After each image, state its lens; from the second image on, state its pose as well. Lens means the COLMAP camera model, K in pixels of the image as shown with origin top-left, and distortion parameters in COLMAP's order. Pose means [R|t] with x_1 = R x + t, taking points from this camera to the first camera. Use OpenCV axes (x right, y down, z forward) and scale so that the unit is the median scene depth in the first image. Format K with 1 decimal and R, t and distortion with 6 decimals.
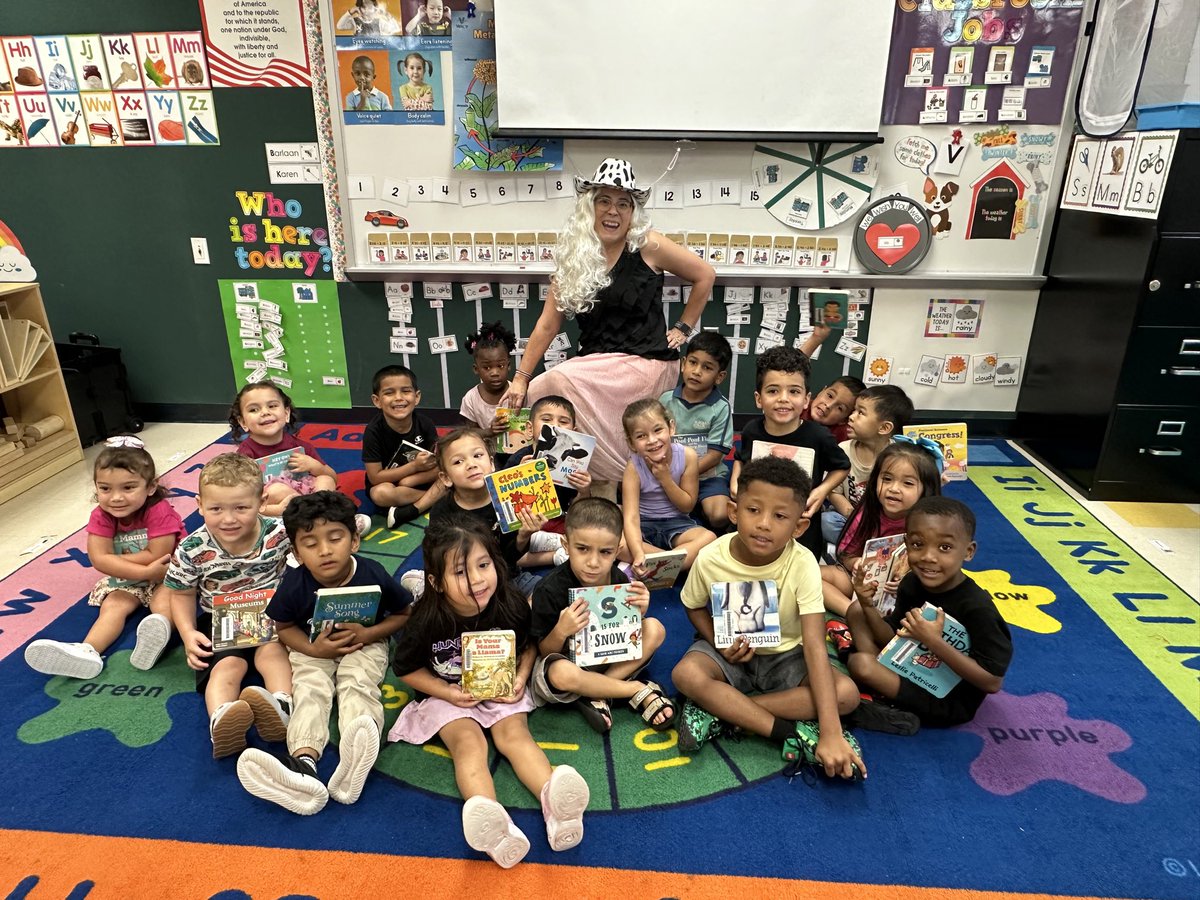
lens RADIAL K [[764.9, 0, 598.6], [0, 764.9, 451.5], [0, 0, 1]] dist [-0.004306, -0.000825]
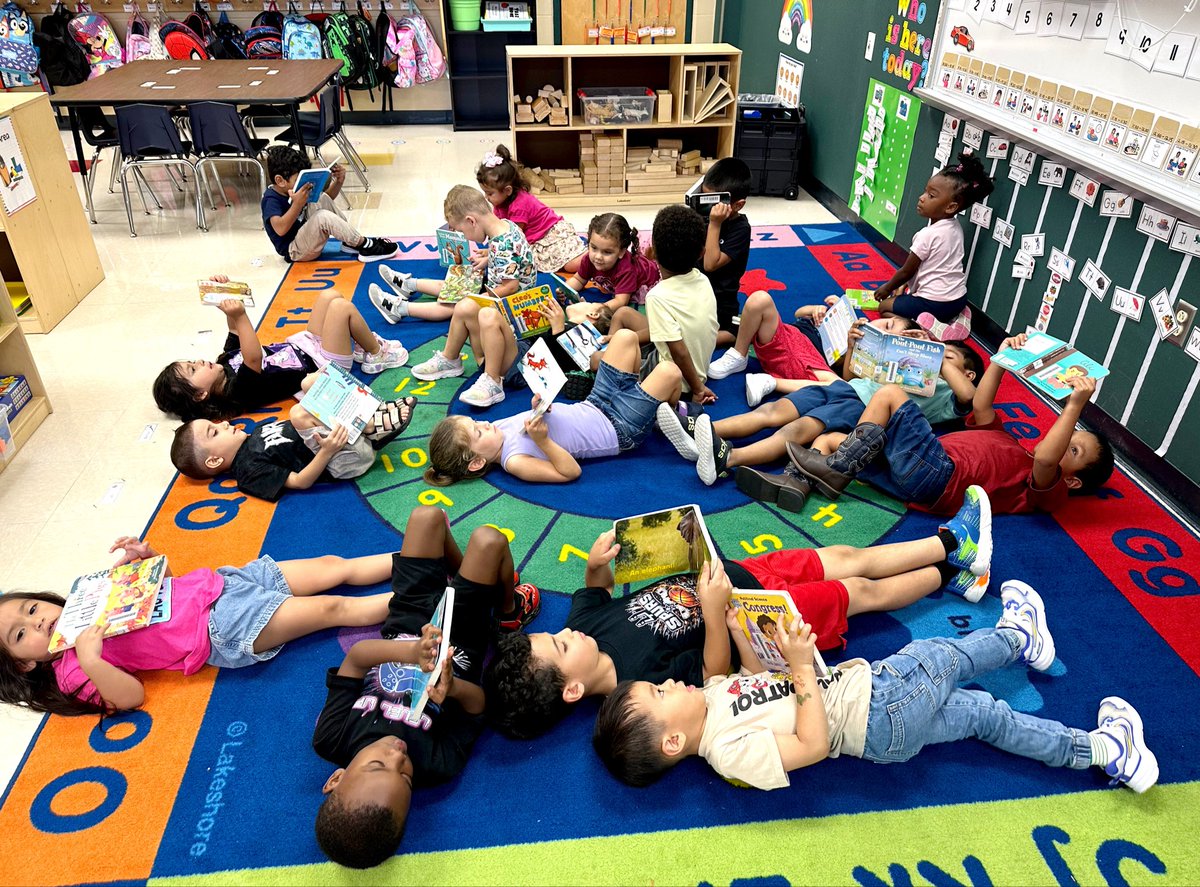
lens RADIAL K [[848.6, 0, 599.7], [0, 848.6, 444.2], [0, 0, 1]] dist [-0.002574, -0.003269]
pose [[0.188682, 0.528404, -0.827761, 0.653793], [-0.367141, 0.819735, 0.439594, -0.193767], [0.910827, 0.220962, 0.348668, 0.390284]]
